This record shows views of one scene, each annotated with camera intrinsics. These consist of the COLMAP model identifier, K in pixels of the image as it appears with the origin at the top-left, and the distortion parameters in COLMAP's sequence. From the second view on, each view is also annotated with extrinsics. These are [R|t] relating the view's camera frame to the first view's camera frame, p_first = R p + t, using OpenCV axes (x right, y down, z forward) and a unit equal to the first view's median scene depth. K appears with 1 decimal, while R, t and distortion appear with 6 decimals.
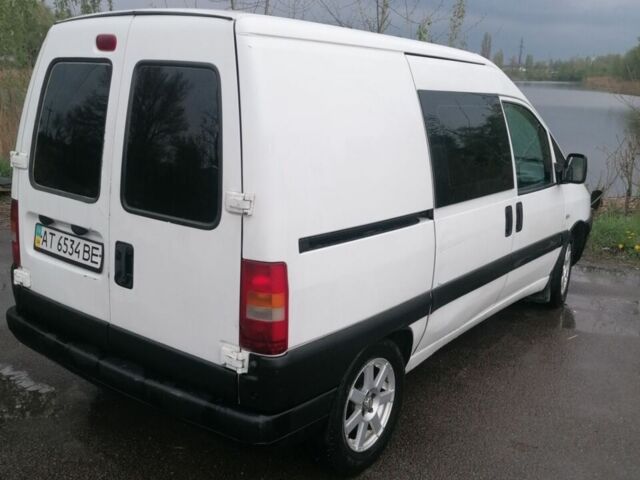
lens RADIAL K [[637.7, 0, 320.0], [0, 637.7, 240.0], [0, 0, 1]] dist [0.124707, -0.151273]
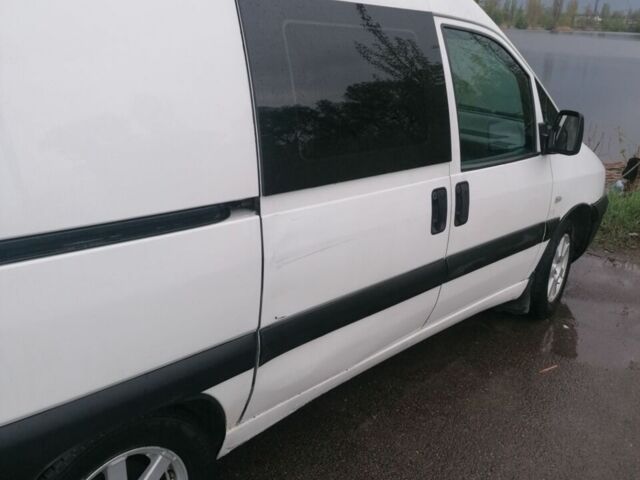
lens RADIAL K [[637.7, 0, 320.0], [0, 637.7, 240.0], [0, 0, 1]] dist [0.124707, -0.151273]
pose [[0.995707, 0.046223, -0.080188, 0.198700], [-0.040069, 0.996247, 0.076727, -0.039736], [0.083434, -0.073185, 0.993822, 0.291666]]
